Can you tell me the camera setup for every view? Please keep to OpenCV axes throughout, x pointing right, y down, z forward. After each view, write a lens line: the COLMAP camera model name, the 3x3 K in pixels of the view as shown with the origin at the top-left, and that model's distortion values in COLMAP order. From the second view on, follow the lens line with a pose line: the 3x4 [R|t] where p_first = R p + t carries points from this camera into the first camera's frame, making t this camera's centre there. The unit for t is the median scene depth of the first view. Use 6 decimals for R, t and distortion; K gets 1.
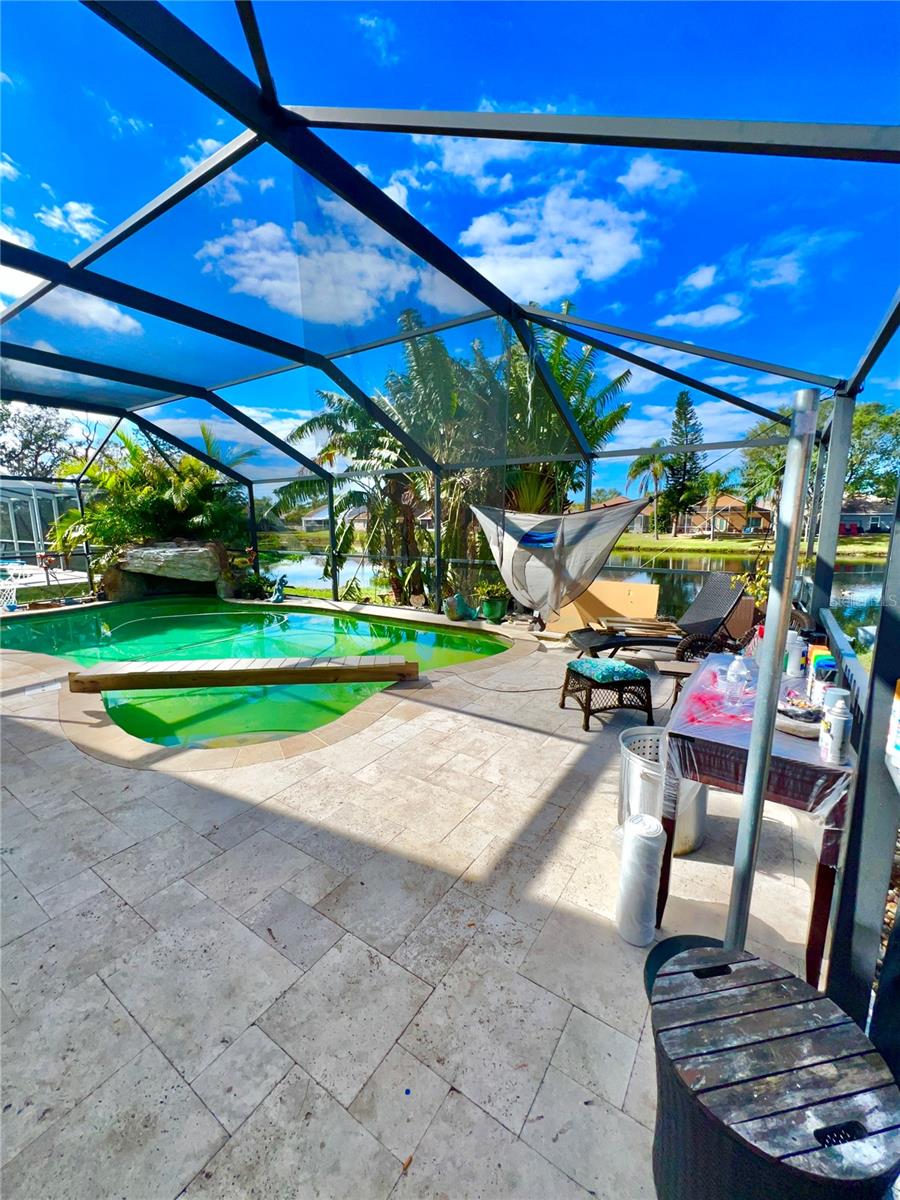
lens RADIAL K [[481.8, 0, 447.3], [0, 481.8, 599.1], [0, 0, 1]] dist [-0.003206, 0.000030]
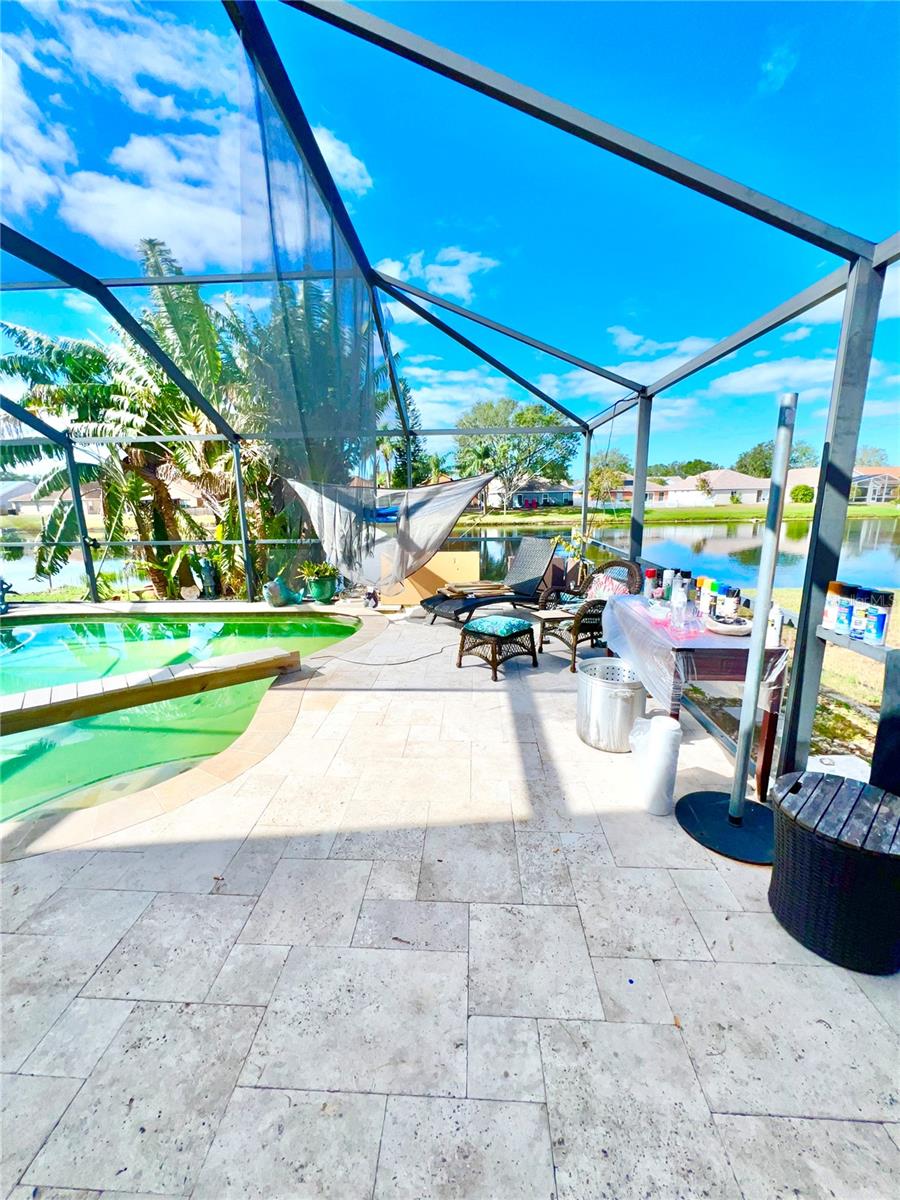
lens RADIAL K [[481.8, 0, 447.3], [0, 481.8, 599.1], [0, 0, 1]] dist [-0.003206, 0.000030]
pose [[0.857800, -0.114304, 0.501113, -0.137377], [0.093357, 0.993390, 0.066785, -0.000922], [-0.505435, -0.010506, 0.862801, 0.034592]]
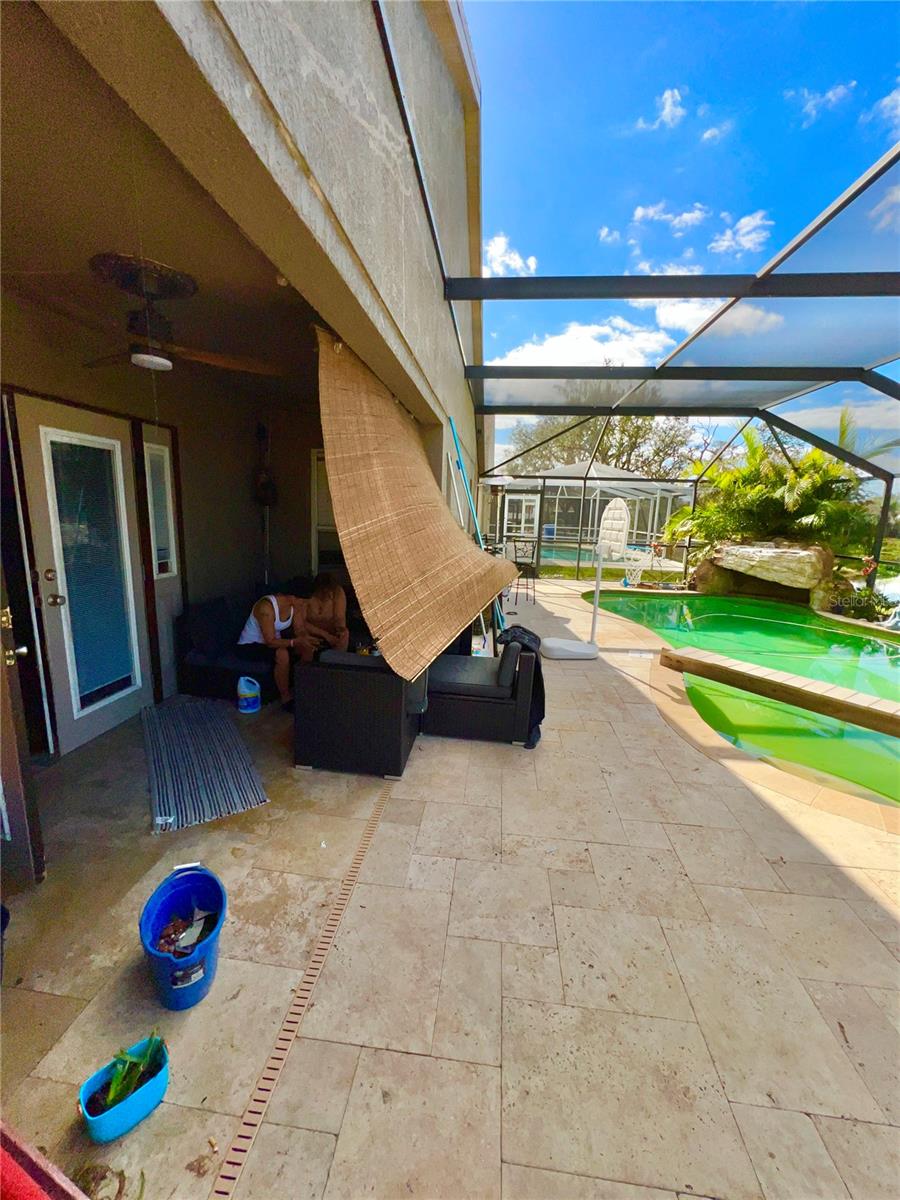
lens RADIAL K [[480.7, 0, 450.0], [0, 480.7, 600.0], [0, 0, 1]] dist [0.001737, 0.000160]
pose [[0.465234, 0.181866, -0.866304, -0.020643], [-0.176840, 0.978034, 0.110352, 0.001419], [0.867343, 0.101858, 0.487176, -0.010309]]
